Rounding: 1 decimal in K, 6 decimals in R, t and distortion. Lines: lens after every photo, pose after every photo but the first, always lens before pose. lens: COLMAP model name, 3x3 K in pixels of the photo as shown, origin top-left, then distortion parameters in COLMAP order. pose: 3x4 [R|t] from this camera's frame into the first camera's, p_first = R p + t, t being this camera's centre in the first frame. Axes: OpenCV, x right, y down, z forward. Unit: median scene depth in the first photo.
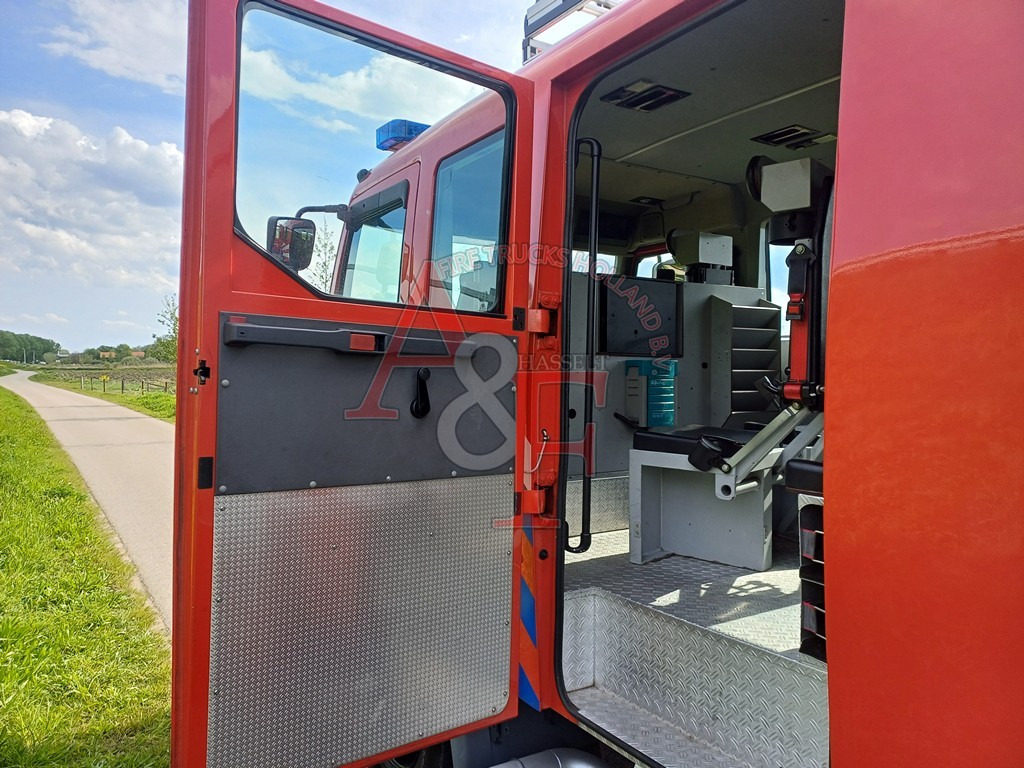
lens RADIAL K [[741.6, 0, 502.7], [0, 741.6, 379.6], [0, 0, 1]] dist [0.121211, -0.146785]
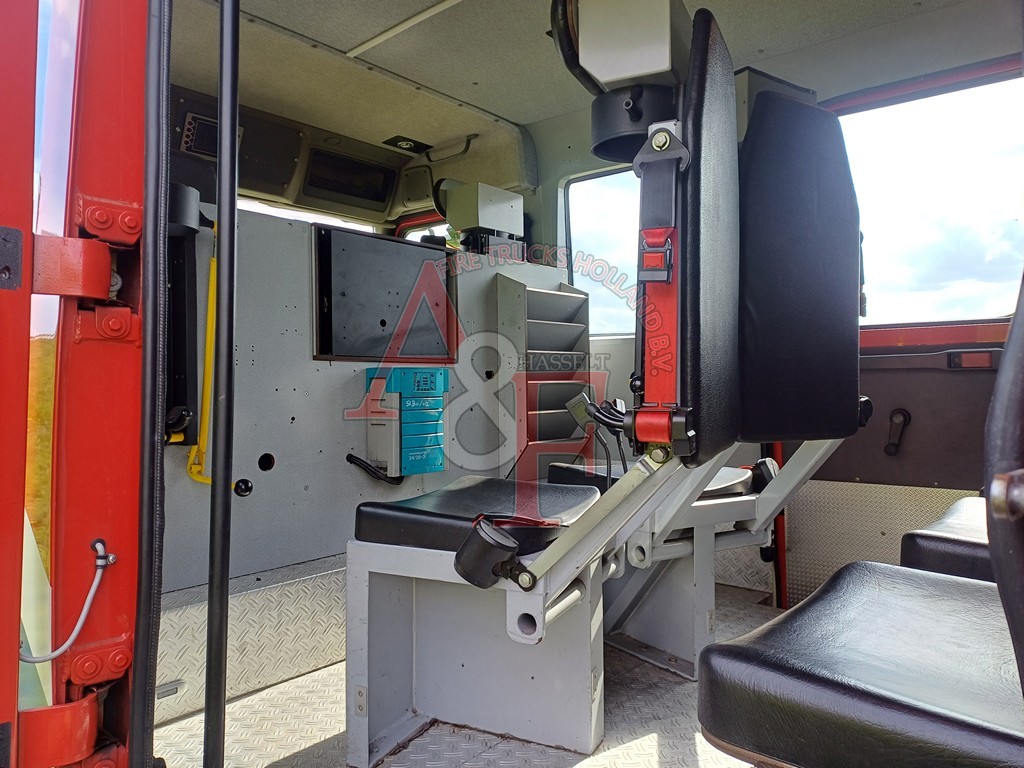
lens RADIAL K [[760.2, 0, 512.0], [0, 760.2, 384.0], [0, 0, 1]] dist [0.087269, -0.162740]
pose [[0.959046, -0.013472, 0.282930, 0.135636], [0.015487, 0.999868, -0.004887, -0.010096], [-0.282827, 0.009069, 0.959128, 0.476062]]
